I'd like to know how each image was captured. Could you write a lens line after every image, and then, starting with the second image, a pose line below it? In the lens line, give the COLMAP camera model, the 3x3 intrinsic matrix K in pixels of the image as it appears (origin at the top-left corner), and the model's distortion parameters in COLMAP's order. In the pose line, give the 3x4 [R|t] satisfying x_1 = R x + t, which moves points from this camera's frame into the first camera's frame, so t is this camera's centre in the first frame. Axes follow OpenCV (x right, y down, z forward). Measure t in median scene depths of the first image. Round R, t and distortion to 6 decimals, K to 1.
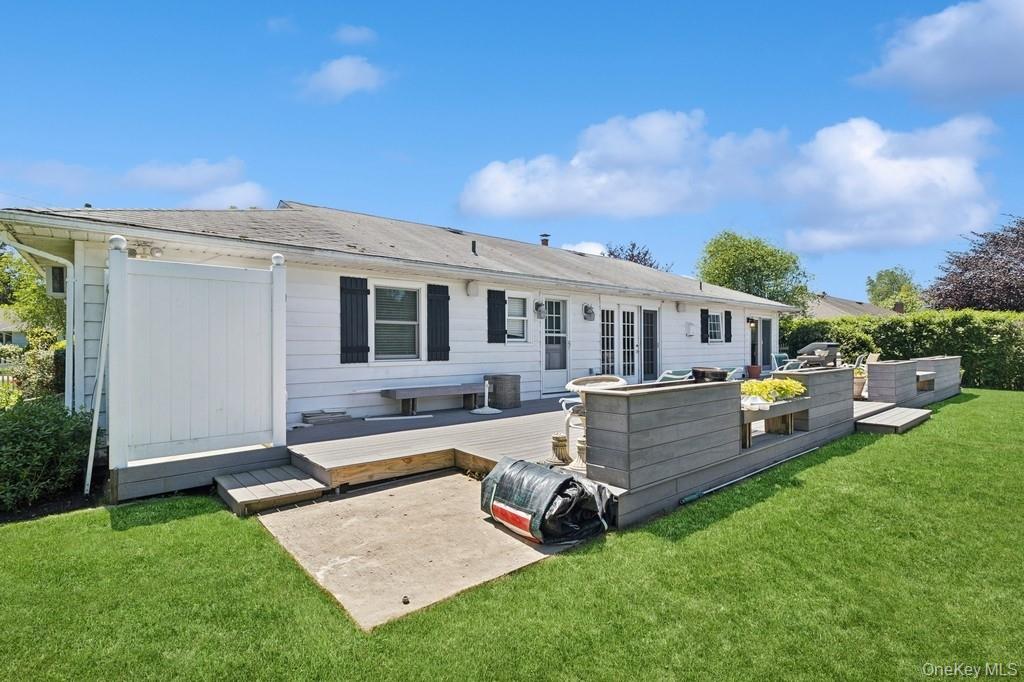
lens RADIAL K [[486.8, 0, 512.0], [0, 486.8, 341.0], [0, 0, 1]] dist [0.004317, 0.000511]
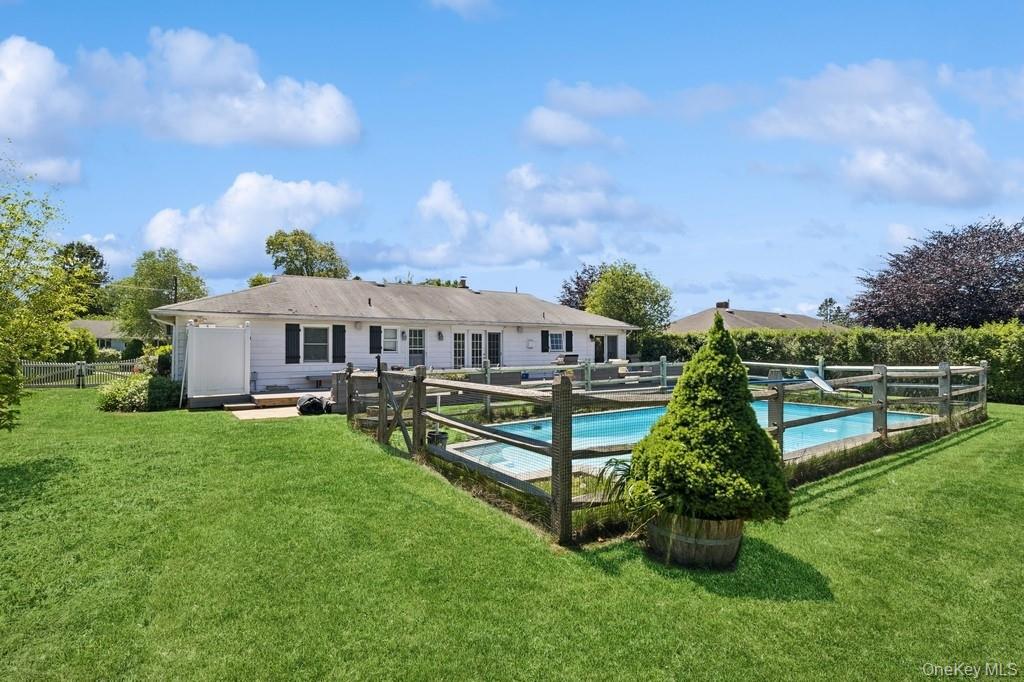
lens RADIAL K [[486.8, 0, 512.0], [0, 486.8, 341.0], [0, 0, 1]] dist [0.004317, 0.000511]
pose [[0.995653, 0.001500, -0.093125, 0.712334], [-0.002101, 0.999978, -0.006349, -0.035997], [0.093113, 0.006517, 0.995634, -0.892478]]
